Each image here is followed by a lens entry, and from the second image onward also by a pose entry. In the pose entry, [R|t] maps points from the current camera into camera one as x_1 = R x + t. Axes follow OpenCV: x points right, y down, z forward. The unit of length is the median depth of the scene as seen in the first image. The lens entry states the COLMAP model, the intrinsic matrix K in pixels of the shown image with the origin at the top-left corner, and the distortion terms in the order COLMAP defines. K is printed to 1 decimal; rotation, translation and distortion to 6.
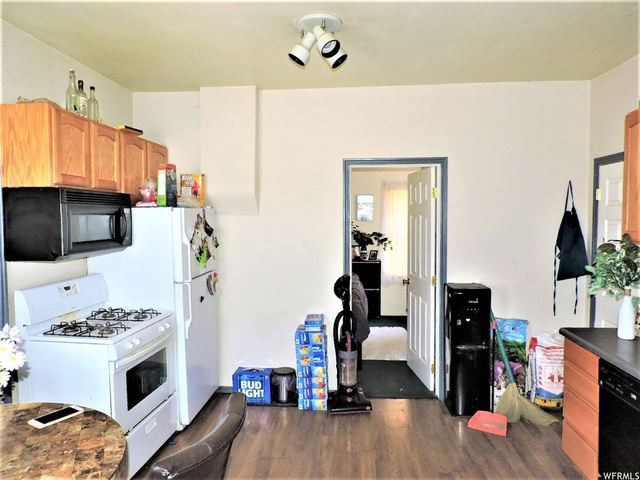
lens RADIAL K [[464.2, 0, 320.5], [0, 464.2, 245.4], [0, 0, 1]] dist [-0.005672, -0.007113]
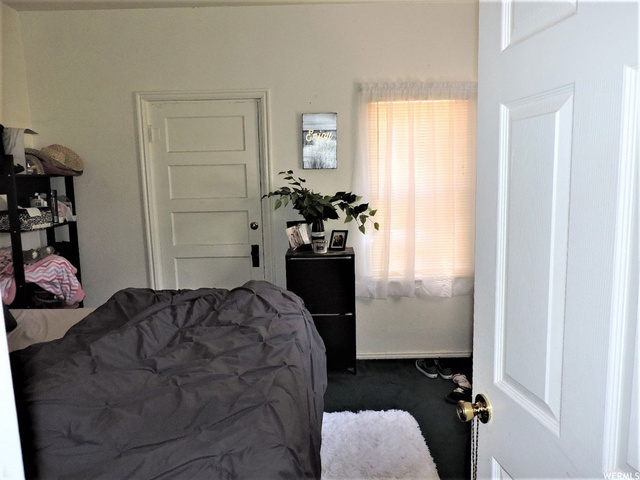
lens RADIAL K [[464.2, 0, 321.8], [0, 464.2, 238.7], [0, 0, 1]] dist [-0.005672, -0.007113]
pose [[0.998213, -0.024580, 0.054467, 0.071854], [0.021304, 0.997975, 0.059931, -0.010004], [-0.055830, -0.058663, 0.996715, 0.533839]]
